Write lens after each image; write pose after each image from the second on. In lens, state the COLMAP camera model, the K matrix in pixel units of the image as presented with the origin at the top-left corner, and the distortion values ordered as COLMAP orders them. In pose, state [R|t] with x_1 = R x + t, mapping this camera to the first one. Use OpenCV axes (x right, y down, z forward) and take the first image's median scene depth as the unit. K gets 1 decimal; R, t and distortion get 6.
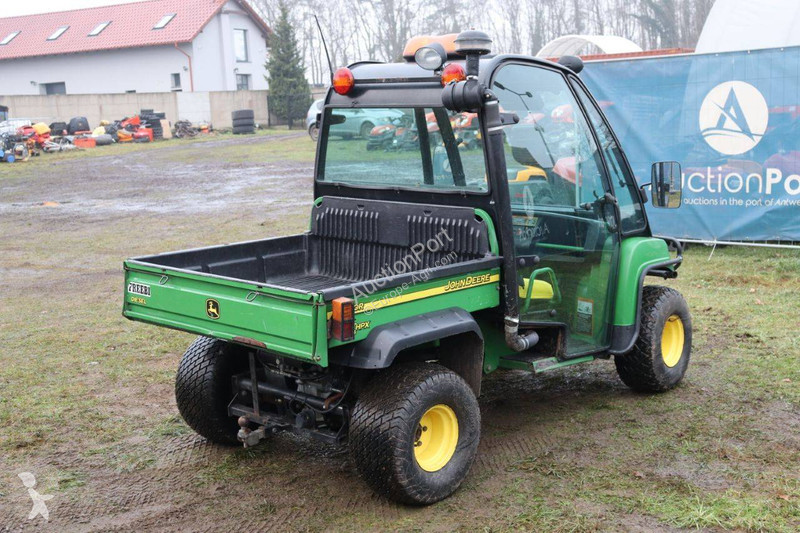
lens RADIAL K [[1044.2, 0, 400.0], [0, 1044.2, 266.5], [0, 0, 1]] dist [0.026182, 0.029003]
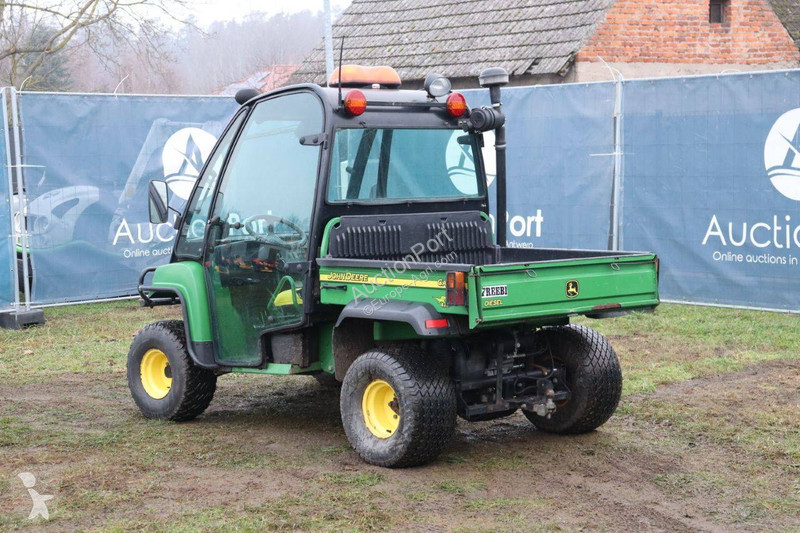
lens RADIAL K [[1512.3, 0, 400.0], [0, 1512.3, 266.5], [0, 0, 1]] dist [0.300019, 0.021873]
pose [[0.084655, -0.047904, 0.995258, -1.546608], [0.175654, 0.983918, 0.032418, -0.059458], [-0.980805, 0.172076, 0.091708, 0.851636]]
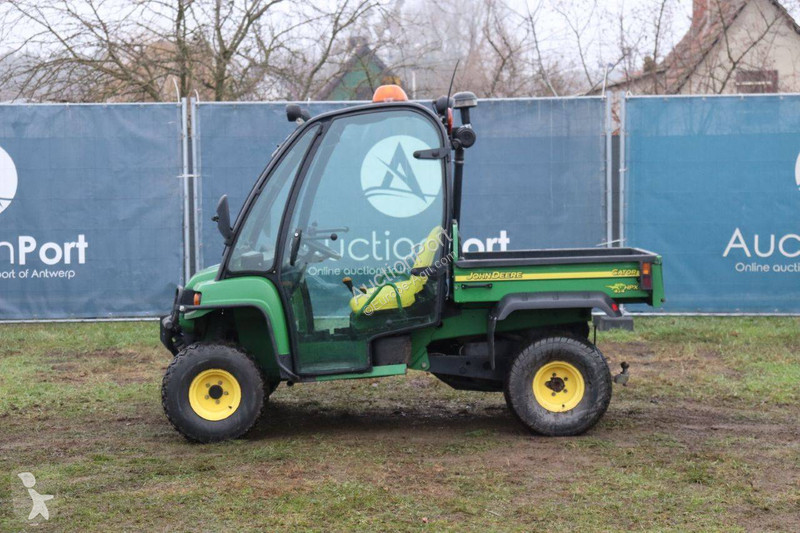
lens RADIAL K [[1814.9, 0, 400.0], [0, 1814.9, 266.5], [0, 0, 1]] dist [0.405389, -0.026335]
pose [[-0.664297, -0.000855, 0.747468, -1.495630], [0.158308, 0.977153, 0.141810, -0.312150], [-0.730512, 0.212534, -0.648985, 2.361256]]
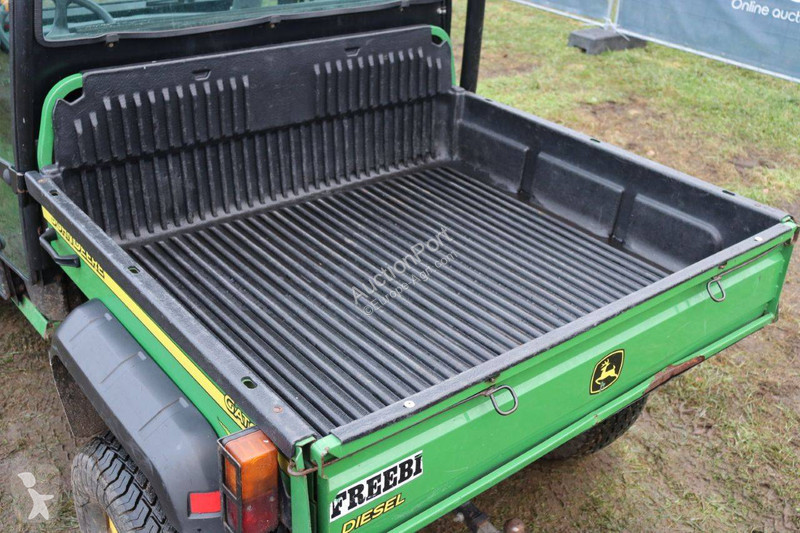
lens RADIAL K [[831.8, 0, 400.0], [0, 831.8, 266.5], [0, 0, 1]] dist [-0.053451, 0.011757]
pose [[0.141240, -0.456781, 0.878295, -0.397784], [0.109987, 0.888937, 0.444628, -0.137035], [-0.983847, 0.033802, 0.175793, 0.847251]]
